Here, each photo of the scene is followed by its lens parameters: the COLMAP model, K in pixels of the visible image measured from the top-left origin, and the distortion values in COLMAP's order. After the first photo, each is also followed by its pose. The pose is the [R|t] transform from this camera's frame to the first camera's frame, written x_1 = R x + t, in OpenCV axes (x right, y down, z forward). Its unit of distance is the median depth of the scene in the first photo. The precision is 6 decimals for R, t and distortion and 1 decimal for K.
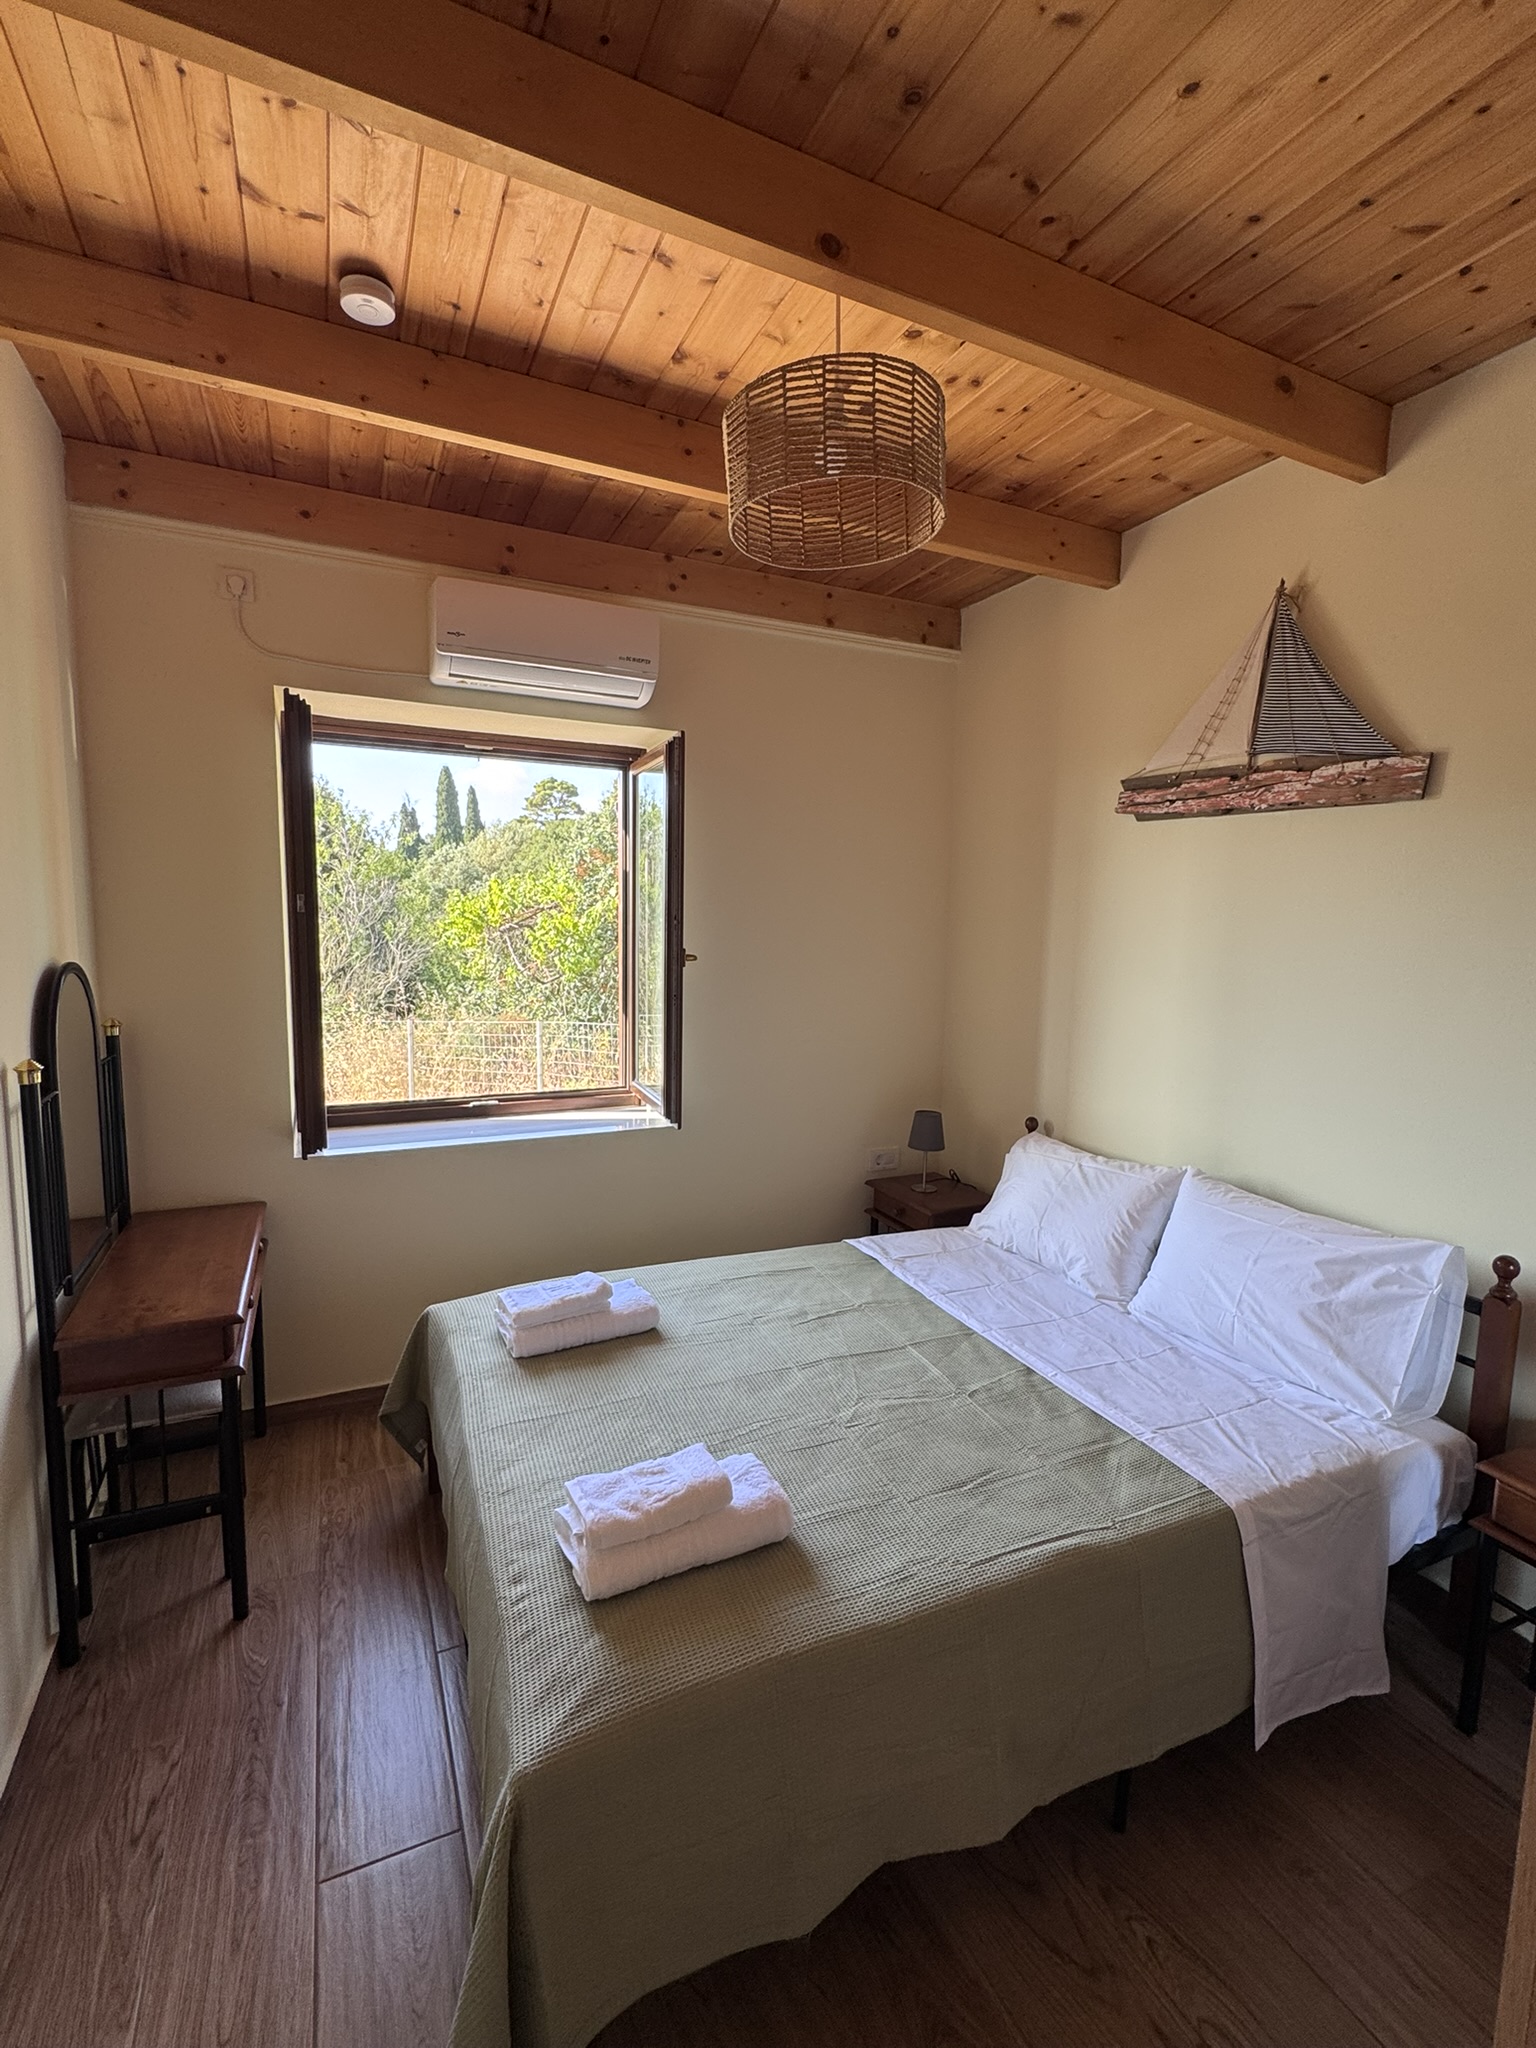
lens RADIAL K [[931.1, 0, 768.0], [0, 931.1, 1024.0], [0, 0, 1]] dist [-0.004649, -0.000917]
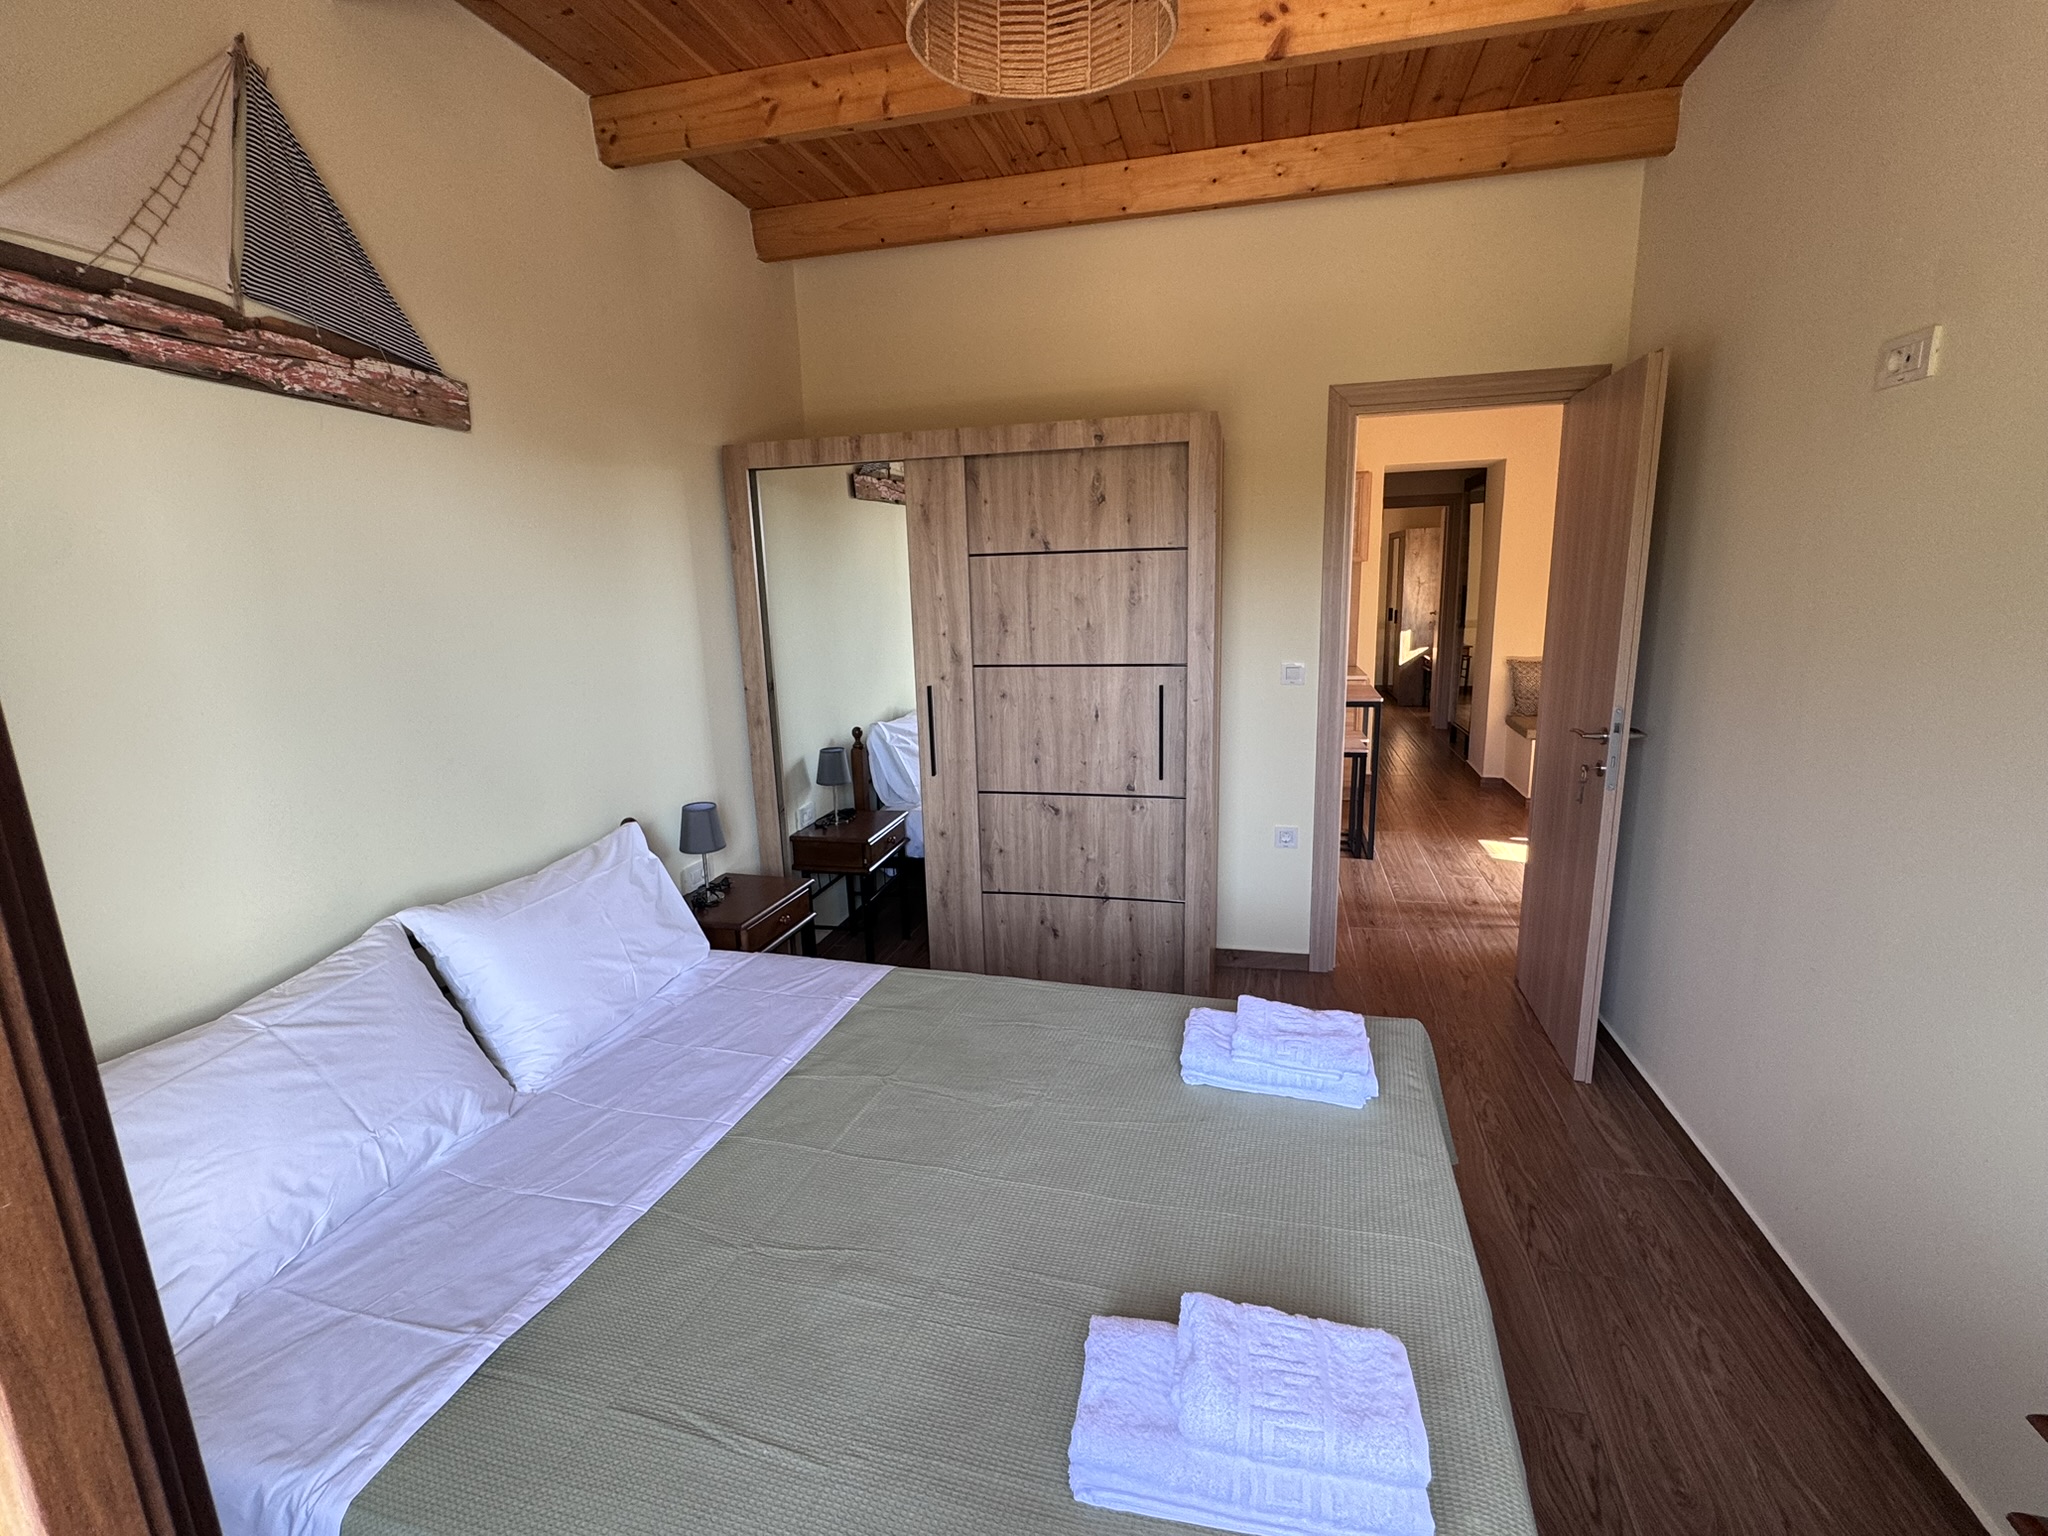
lens RADIAL K [[931.1, 0, 1024.0], [0, 931.1, 768.0], [0, 0, 1]] dist [-0.004649, -0.000917]
pose [[-0.772728, -0.120744, 0.623147, -0.349428], [0.088739, 0.951549, 0.294416, -0.121188], [-0.628504, 0.282801, -0.724573, 1.247796]]
